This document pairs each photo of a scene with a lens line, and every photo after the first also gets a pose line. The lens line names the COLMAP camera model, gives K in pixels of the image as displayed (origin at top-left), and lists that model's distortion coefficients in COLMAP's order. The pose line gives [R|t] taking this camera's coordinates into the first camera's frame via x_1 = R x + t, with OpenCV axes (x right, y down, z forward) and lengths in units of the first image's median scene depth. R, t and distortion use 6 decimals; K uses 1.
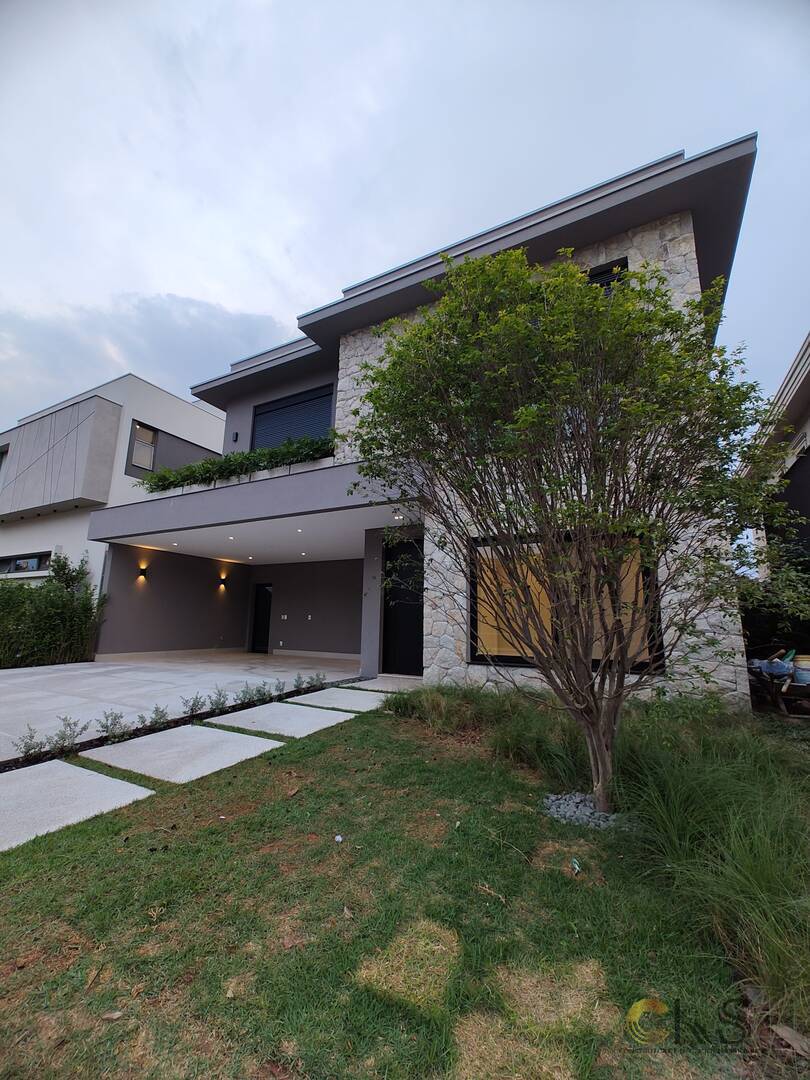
lens RADIAL K [[450.5, 0, 398.5], [0, 450.5, 535.8], [0, 0, 1]] dist [0.000068, 0.000074]
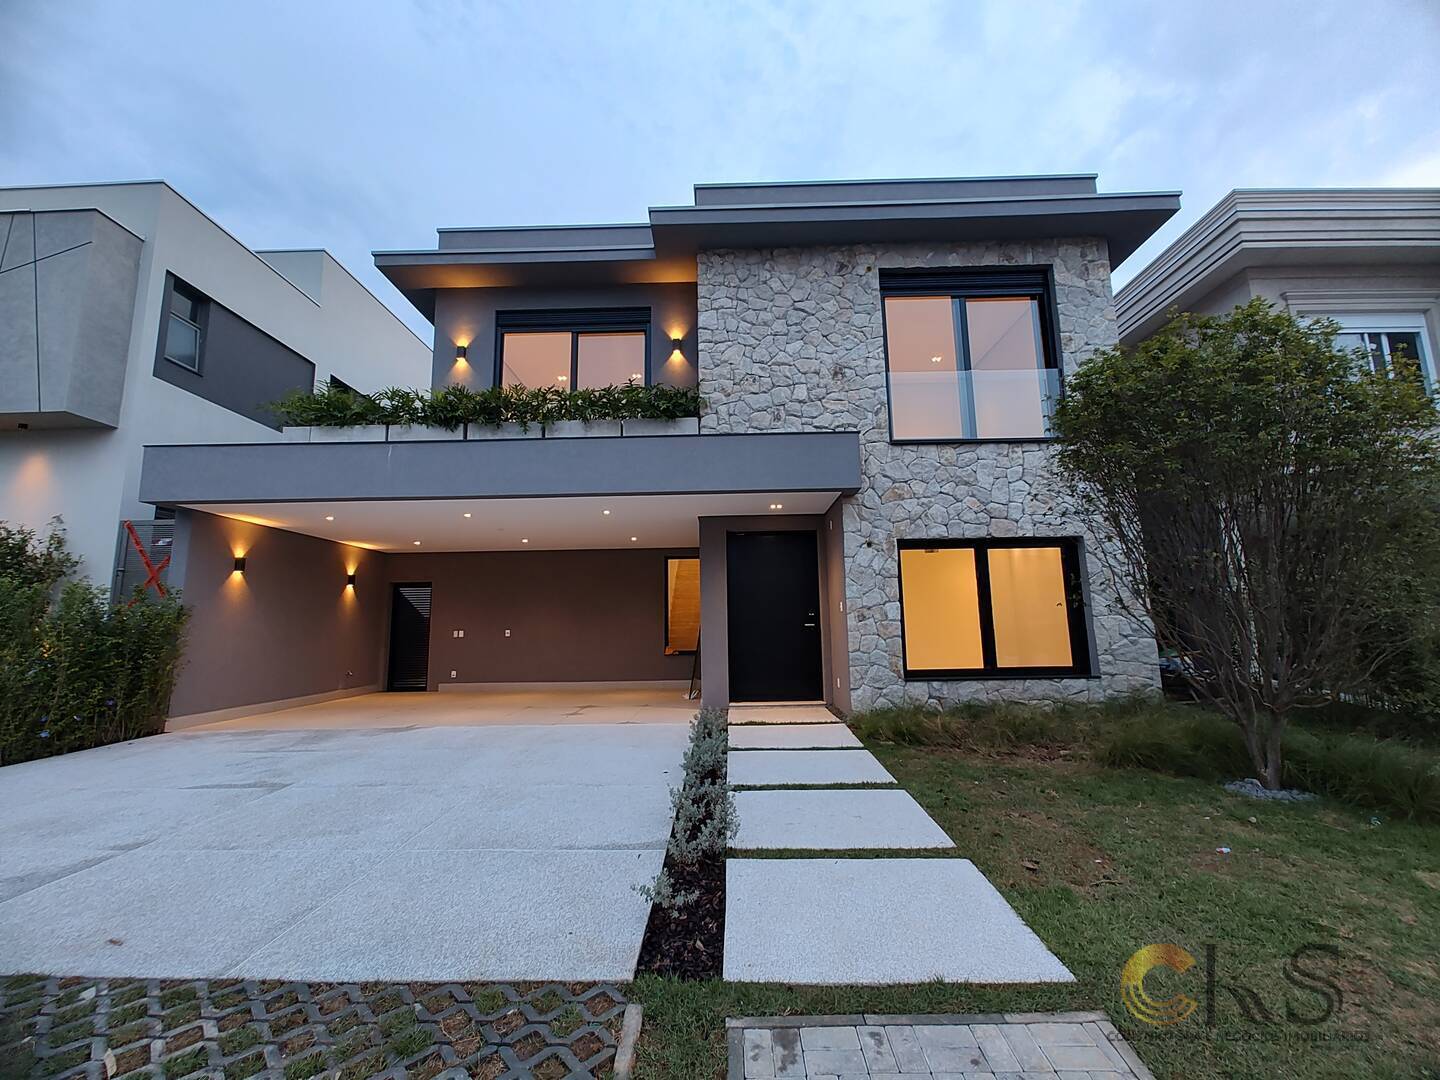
lens RADIAL K [[600.7, 0, 715.9], [0, 600.7, 539.6], [0, 0, 1]] dist [0.000068, 0.000074]
pose [[0.883299, 0.035229, 0.467485, -0.508821], [-0.056905, 0.997856, 0.032323, -0.008680], [-0.465344, -0.055153, 0.883410, 0.094482]]
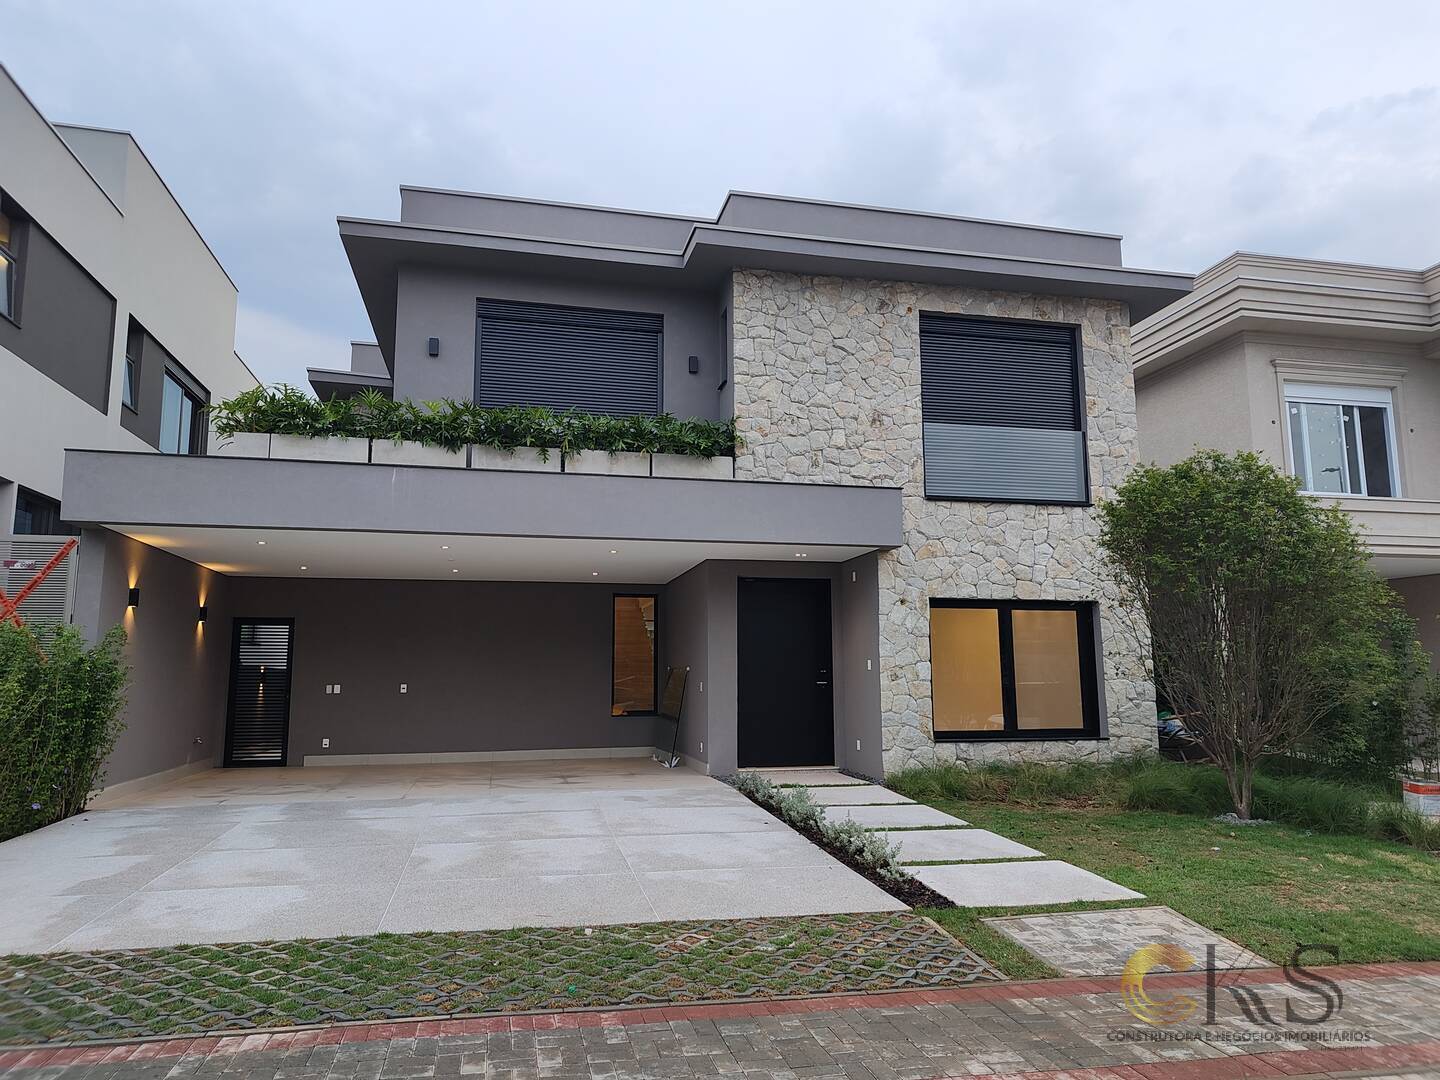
lens RADIAL K [[969.0, 0, 720.0], [0, 969.0, 540.0], [0, 0, 1]] dist [0.081431, -0.113732]
pose [[0.739940, 0.071545, 0.668857, -1.005108], [-0.111023, 0.993680, 0.016532, -0.065754], [-0.663447, -0.086491, 0.743207, -0.076168]]
